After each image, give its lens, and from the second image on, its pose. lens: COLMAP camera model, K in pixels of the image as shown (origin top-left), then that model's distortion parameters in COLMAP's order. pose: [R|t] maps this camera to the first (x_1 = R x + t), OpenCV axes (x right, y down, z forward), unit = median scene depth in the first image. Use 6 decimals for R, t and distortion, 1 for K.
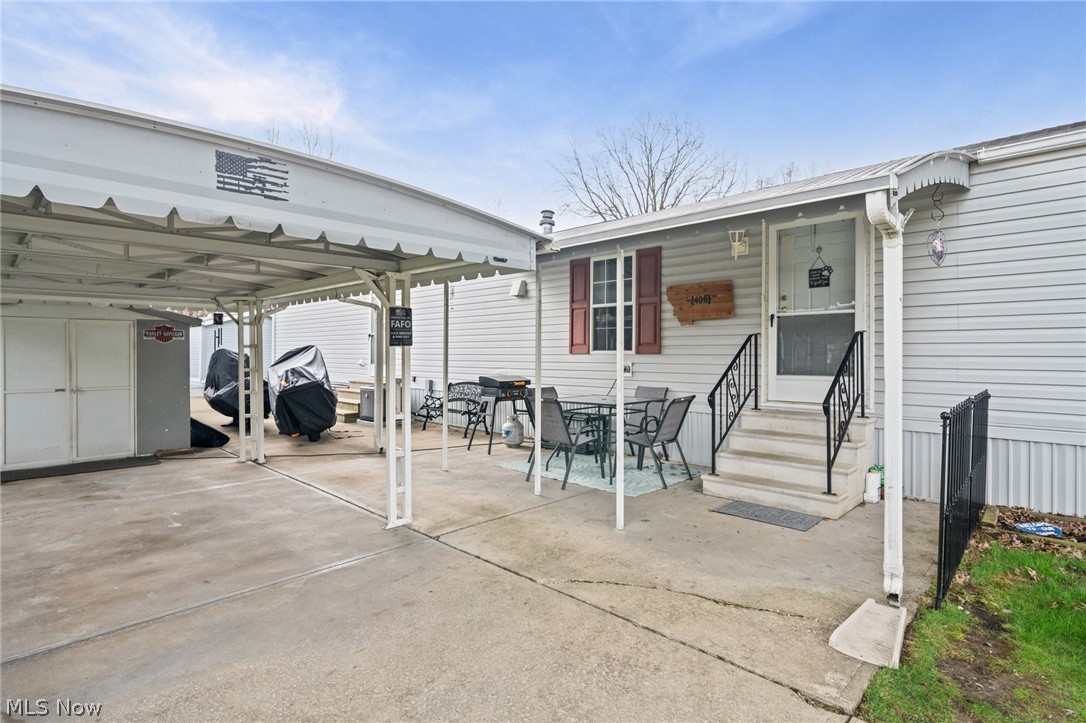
lens RADIAL K [[565.7, 0, 543.5], [0, 565.7, 375.0], [0, 0, 1]] dist [0.004518, 0.000617]
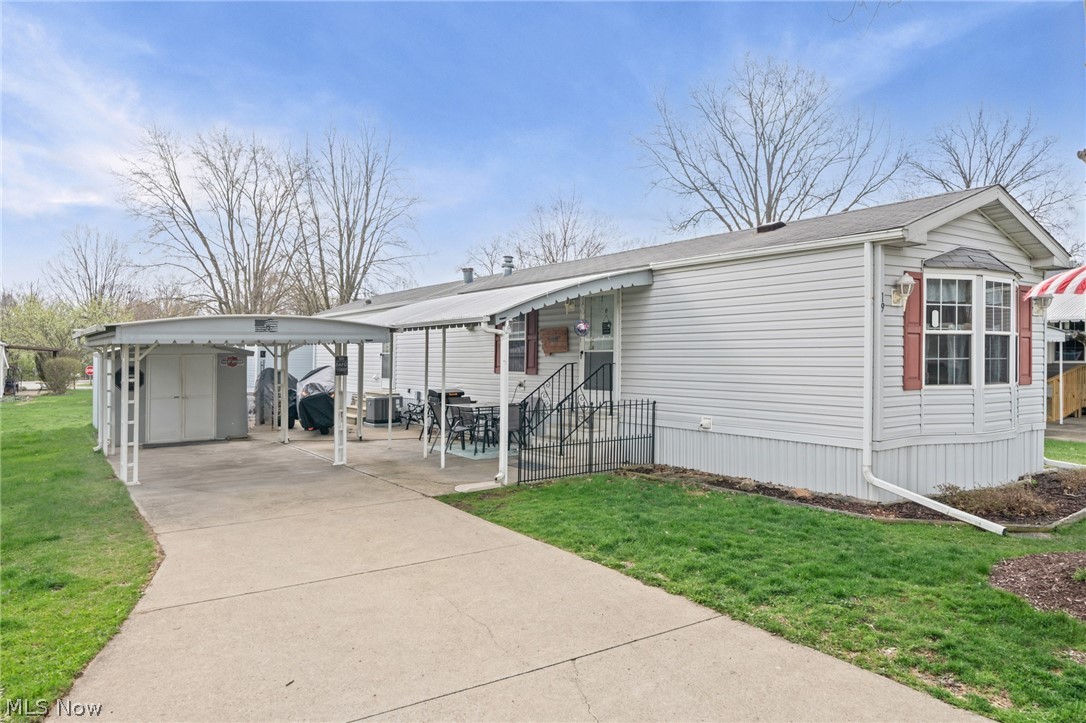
lens RADIAL K [[750.1, 0, 543.0], [0, 750.1, 361.5], [0, 0, 1]] dist [-0.002131, -0.000760]
pose [[0.983693, -0.005527, -0.179768, 0.578272], [0.000321, 0.999580, -0.028972, -0.014348], [0.179853, 0.028442, 0.983282, -0.928585]]
